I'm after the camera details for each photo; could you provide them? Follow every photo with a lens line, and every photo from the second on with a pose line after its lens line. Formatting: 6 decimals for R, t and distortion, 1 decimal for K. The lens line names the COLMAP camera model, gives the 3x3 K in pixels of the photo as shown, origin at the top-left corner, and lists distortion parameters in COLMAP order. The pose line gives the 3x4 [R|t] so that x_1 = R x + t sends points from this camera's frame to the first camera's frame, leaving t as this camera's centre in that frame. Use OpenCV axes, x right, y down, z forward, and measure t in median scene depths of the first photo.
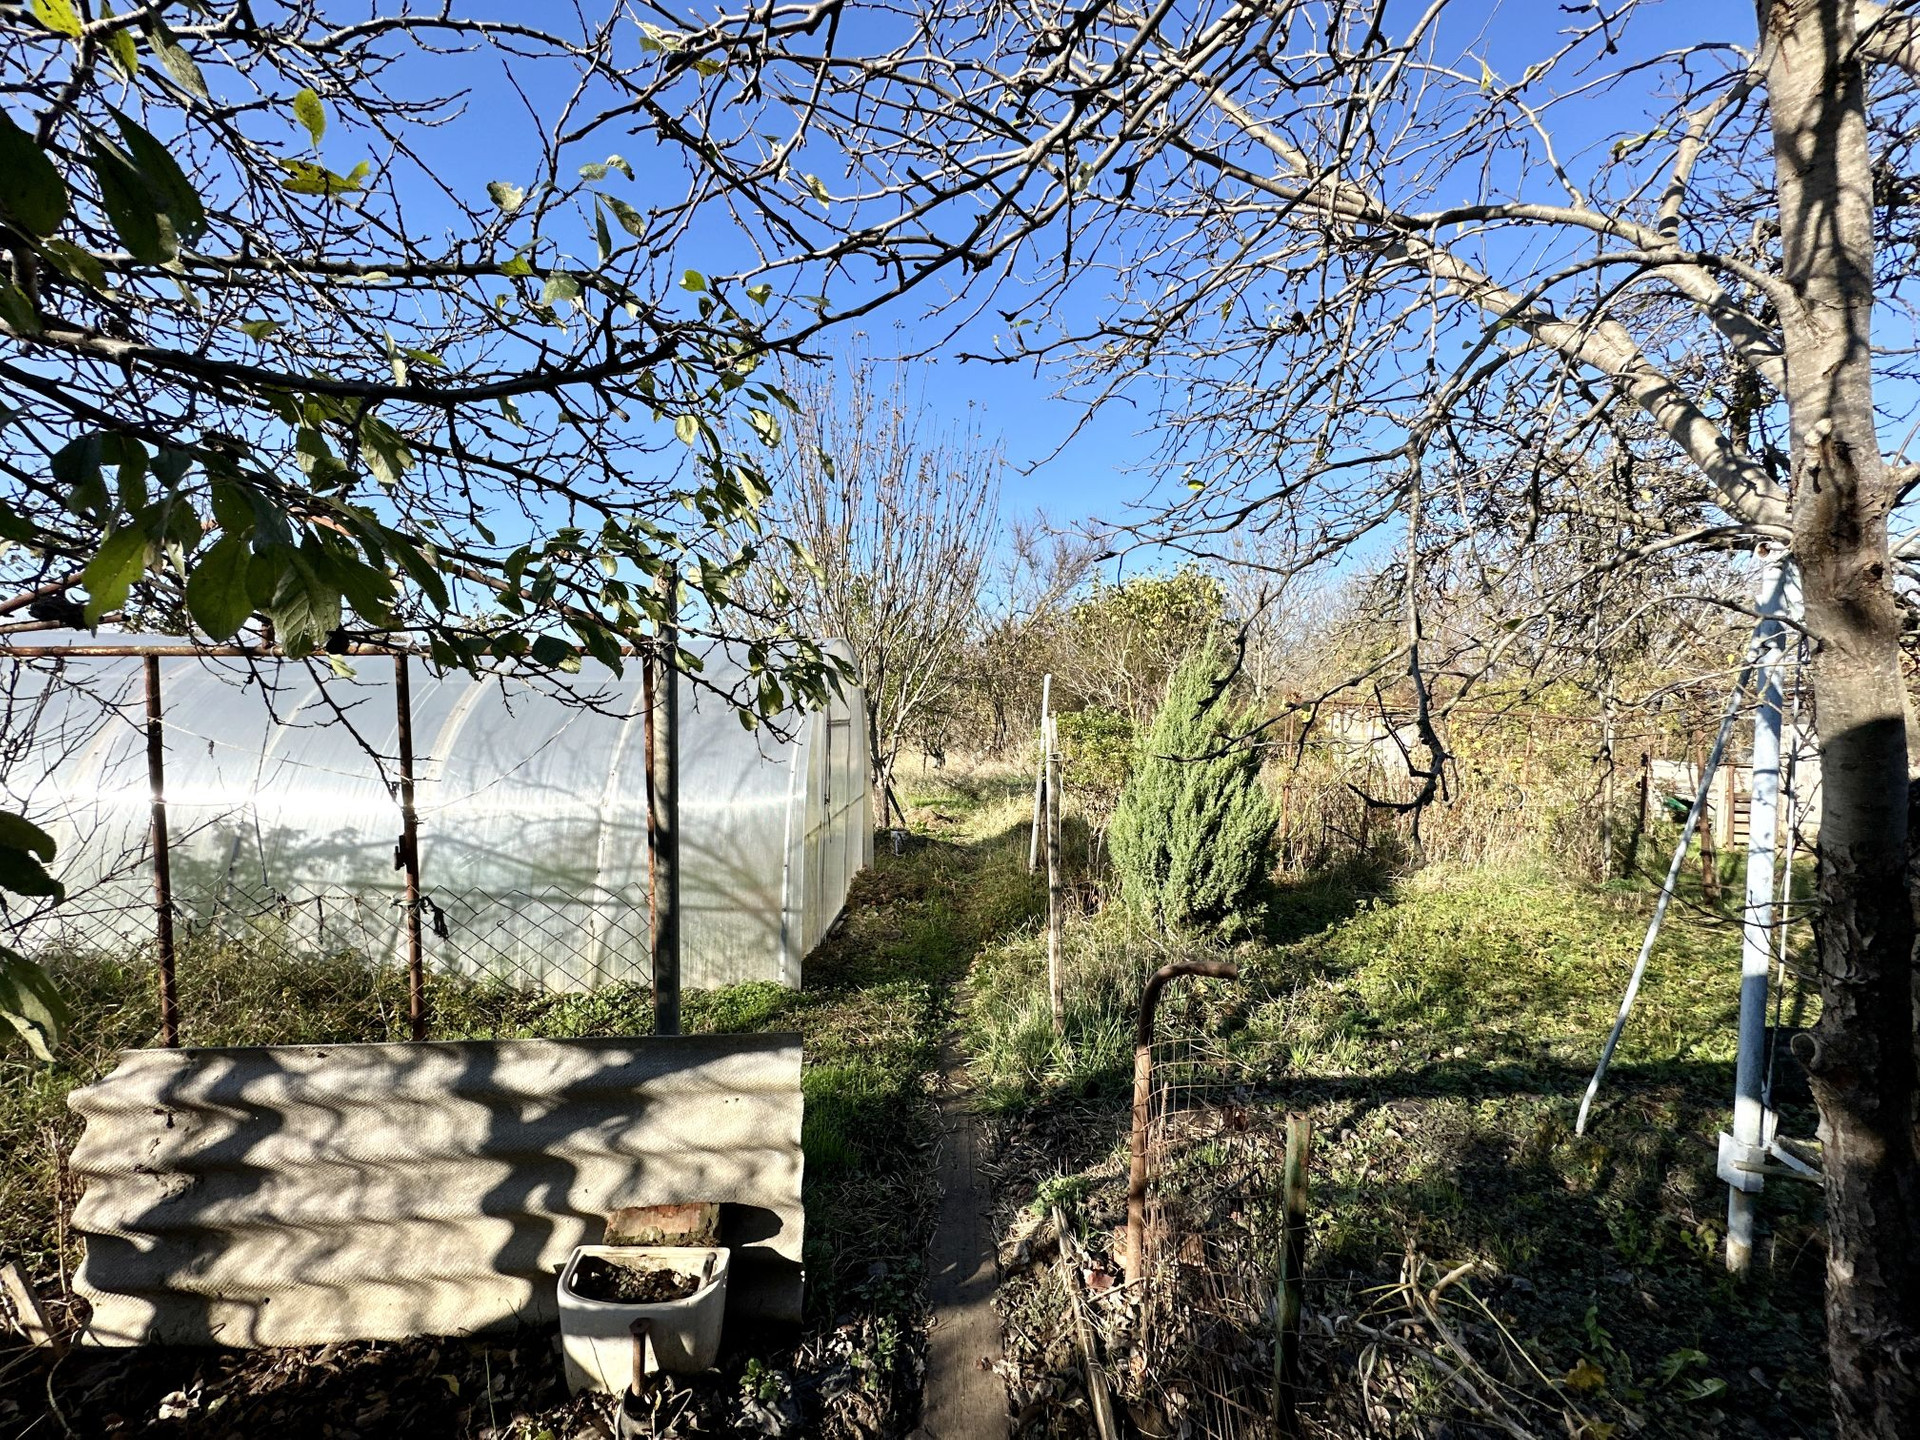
lens RADIAL K [[763.6, 0, 953.3], [0, 763.6, 717.3], [0, 0, 1]] dist [0.001235, 0.000030]
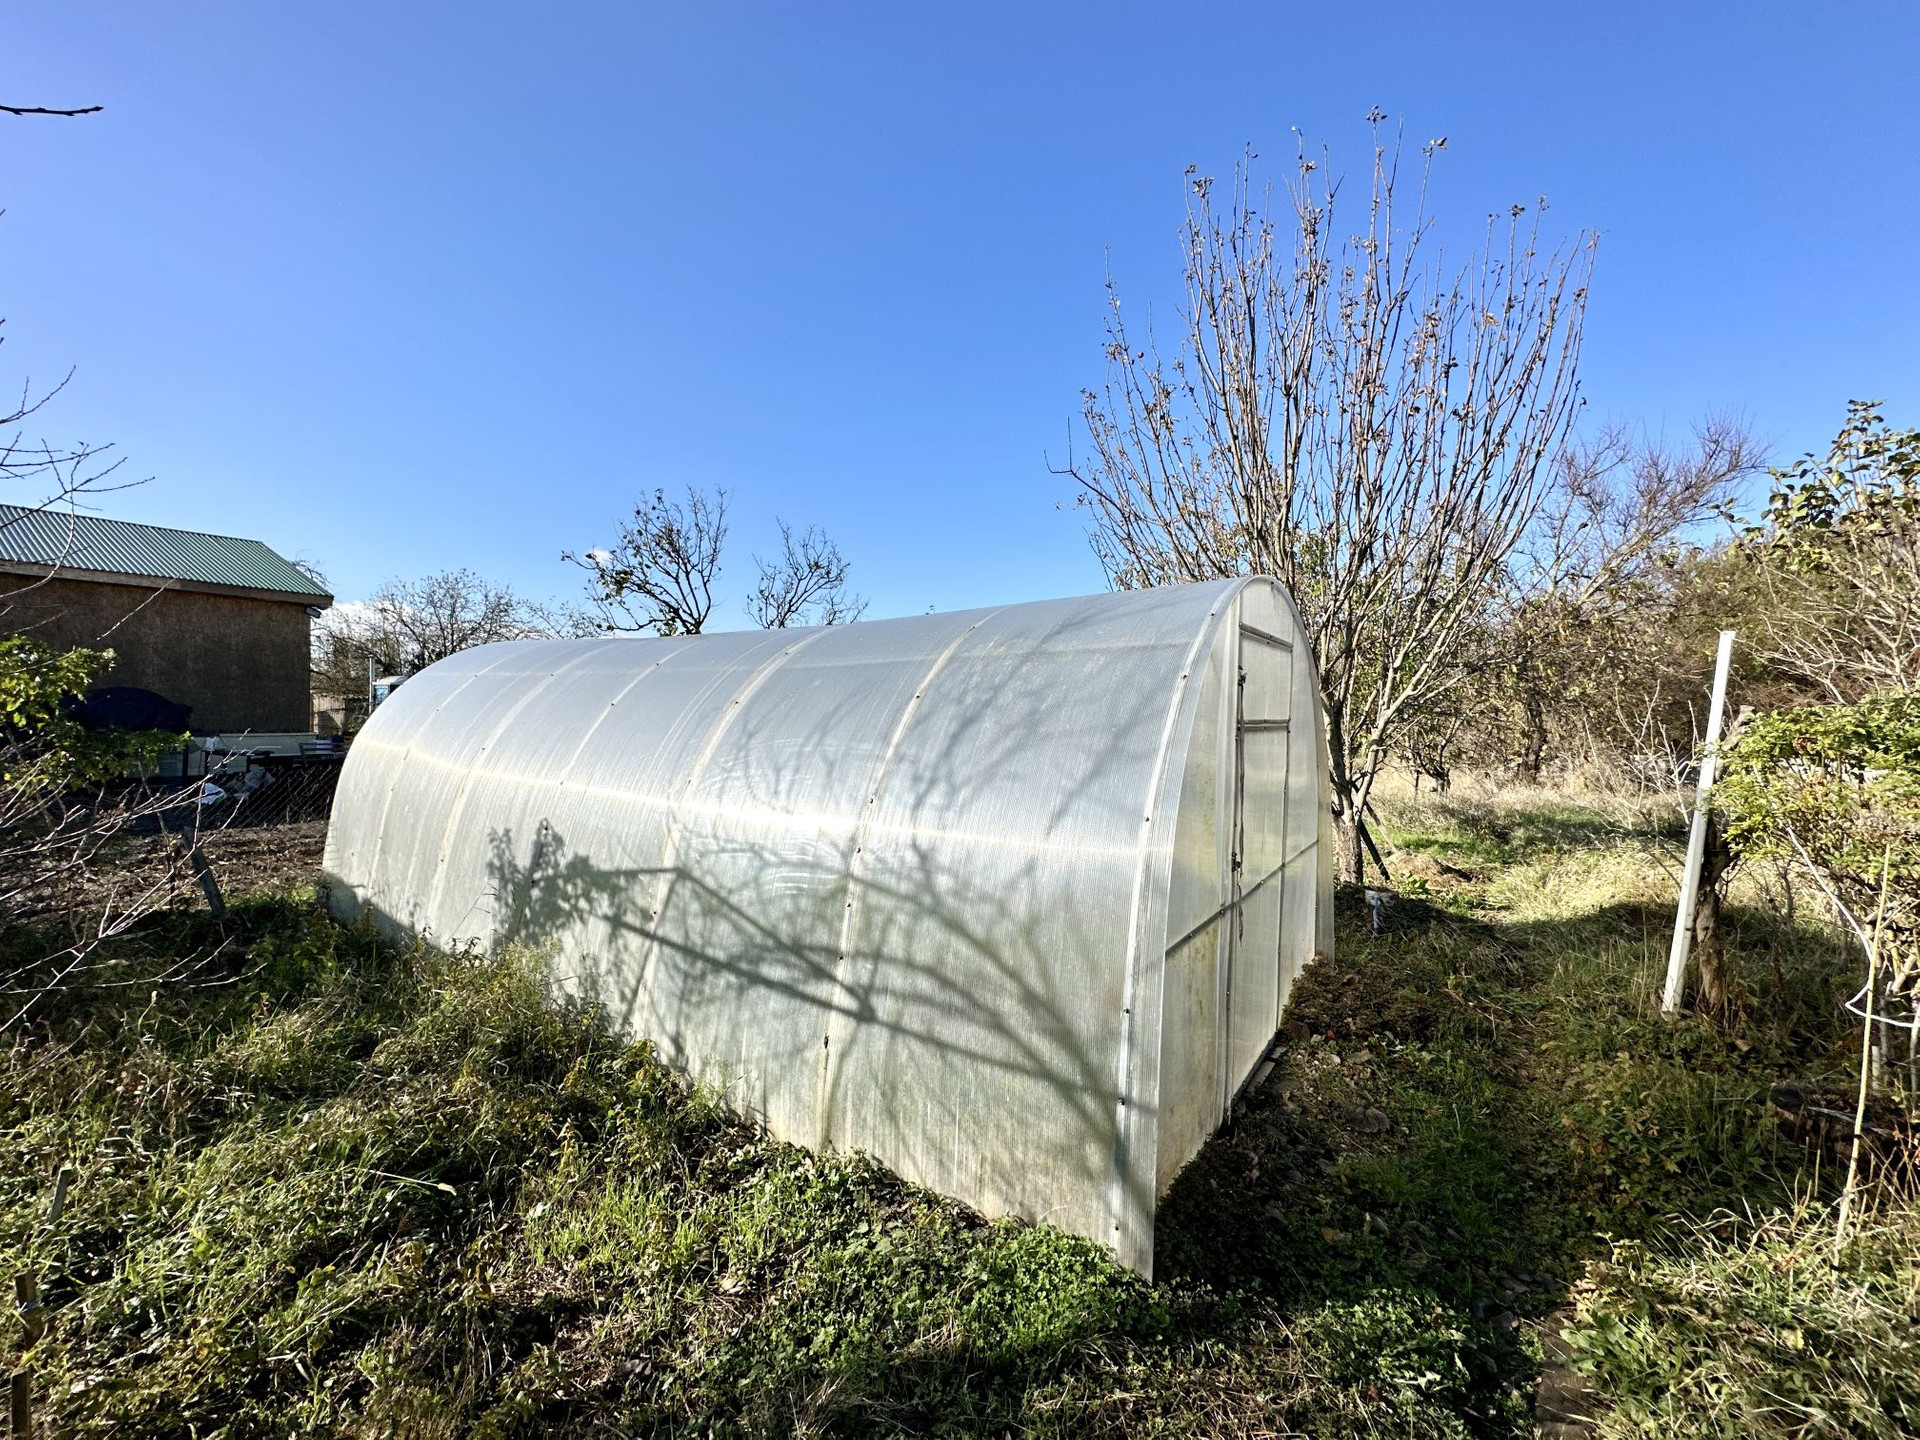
lens RADIAL K [[763.6, 0, 953.3], [0, 763.6, 717.3], [0, 0, 1]] dist [0.001235, 0.000030]
pose [[0.838927, 0.001642, -0.544241, -0.019800], [-0.006024, 0.999962, -0.006269, 0.003910], [0.544210, 0.008538, 0.838906, 0.232054]]
